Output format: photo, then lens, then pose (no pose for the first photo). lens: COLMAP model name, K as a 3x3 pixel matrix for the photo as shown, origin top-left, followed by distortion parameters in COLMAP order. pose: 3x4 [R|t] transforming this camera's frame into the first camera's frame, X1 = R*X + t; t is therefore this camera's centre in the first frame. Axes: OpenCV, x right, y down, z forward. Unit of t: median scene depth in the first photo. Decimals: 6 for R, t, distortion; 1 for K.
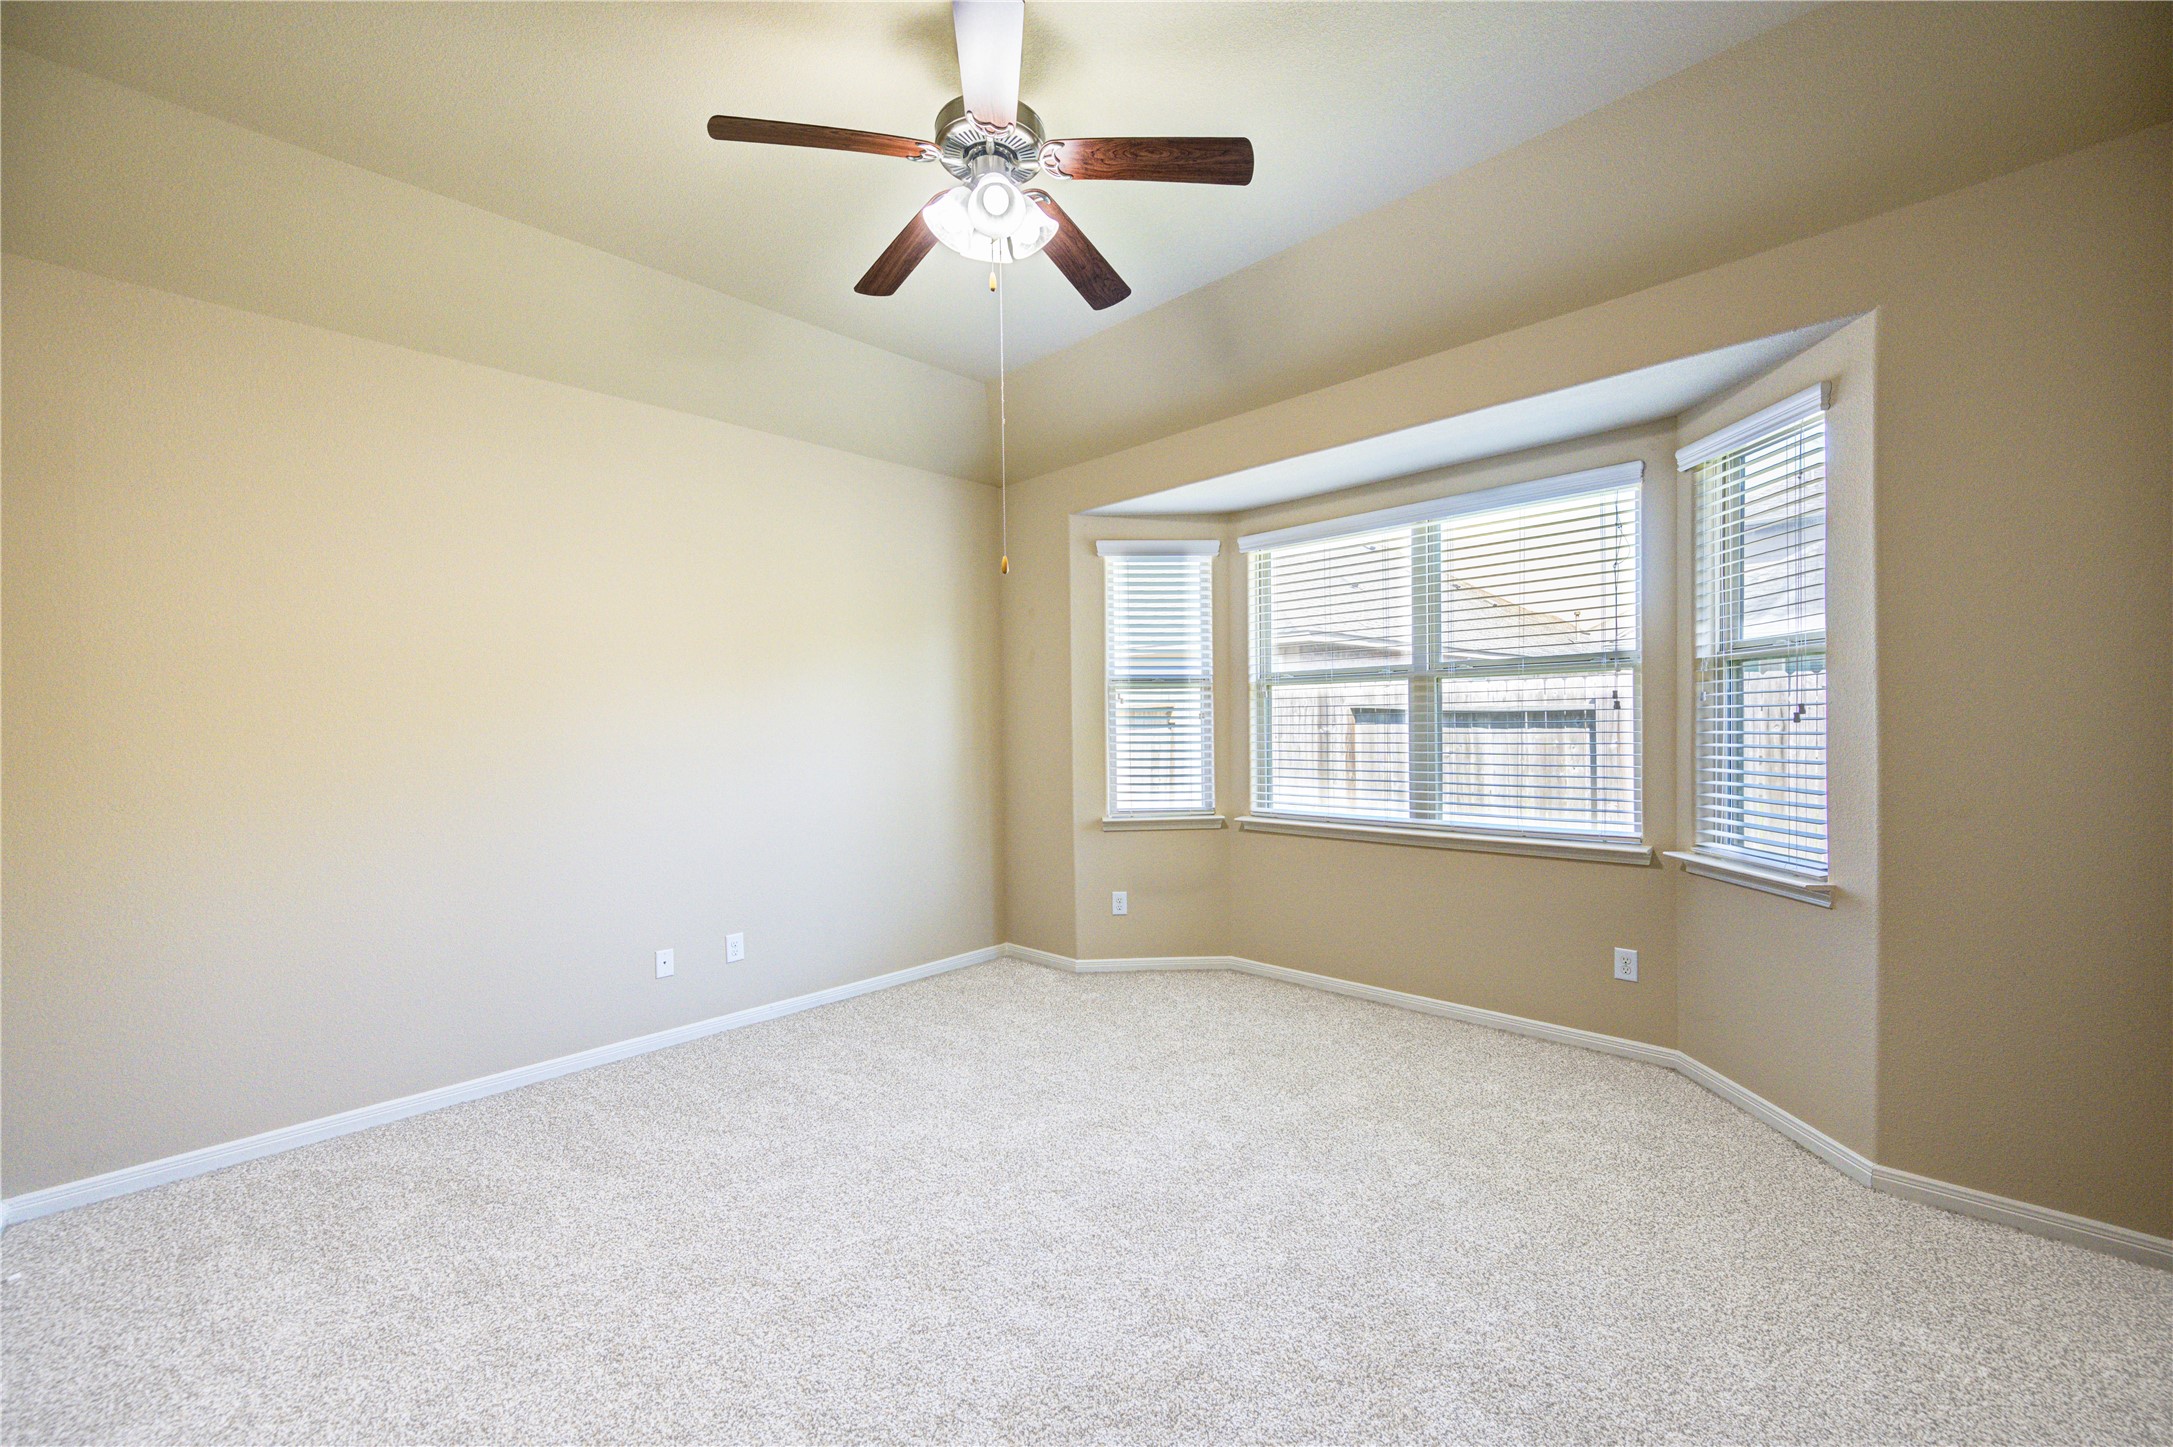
lens RADIAL K [[874.7, 0, 1086.5], [0, 874.7, 723.5], [0, 0, 1]] dist [0.001795, -0.005327]
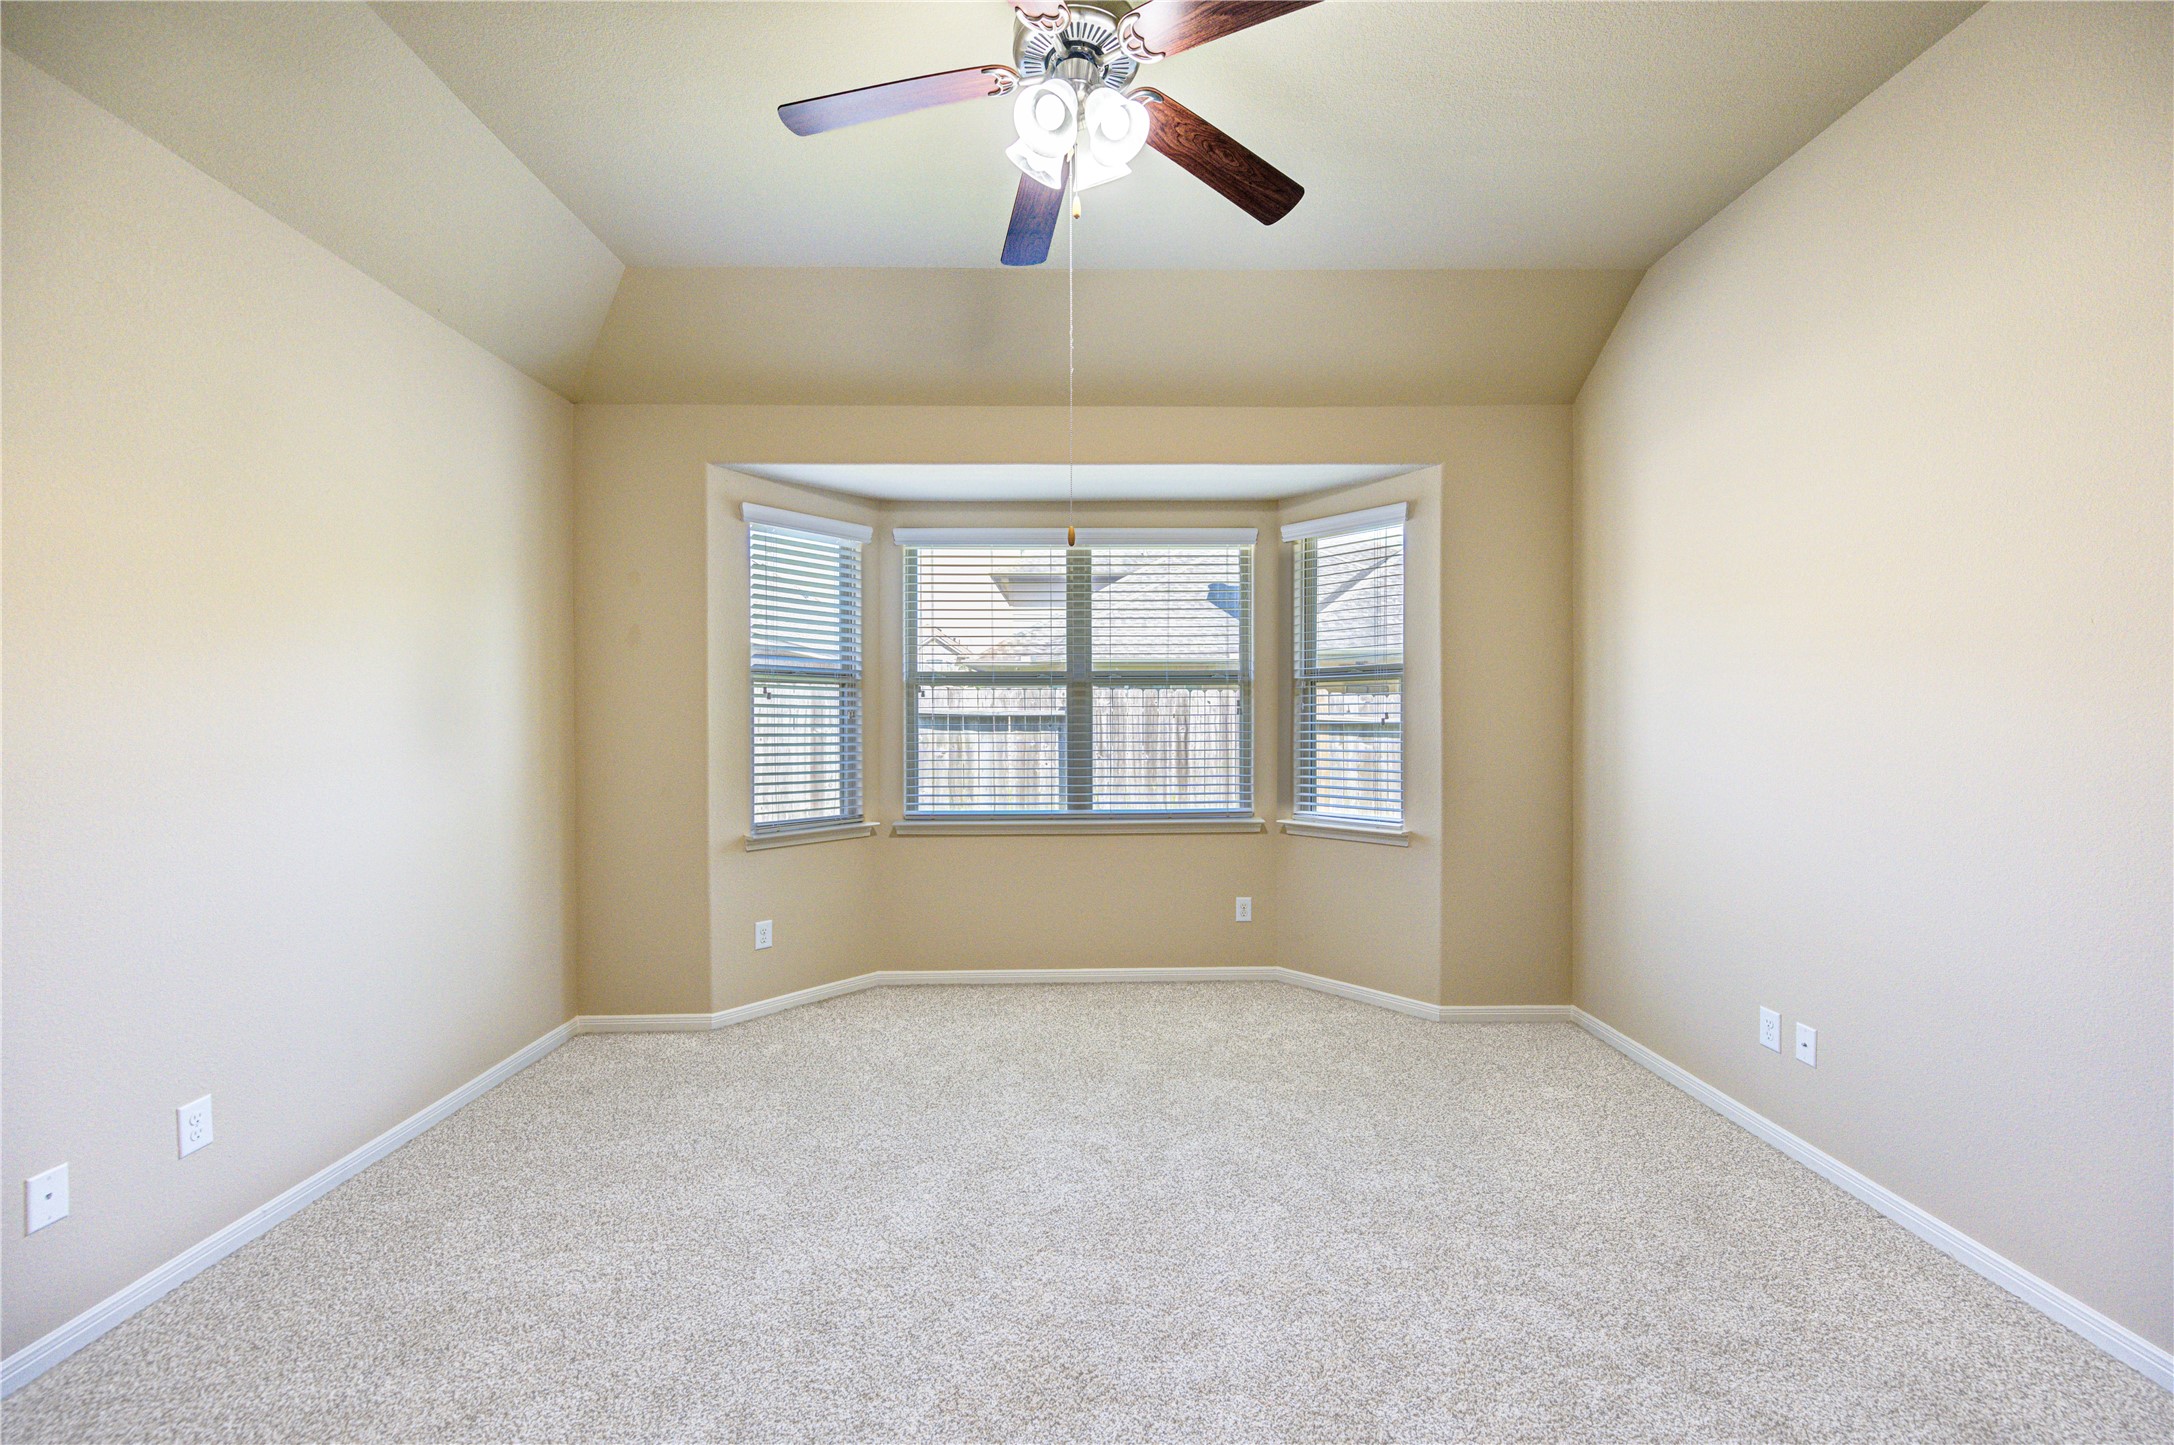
lens RADIAL K [[856.3, 0, 1097.4], [0, 856.3, 720.1], [0, 0, 1]] dist [-0.000206, -0.000338]
pose [[0.697704, 0.012115, 0.716284, -0.379318], [-0.005735, 0.999919, -0.011327, 0.006341], [-0.716363, 0.003795, 0.697717, 0.216957]]
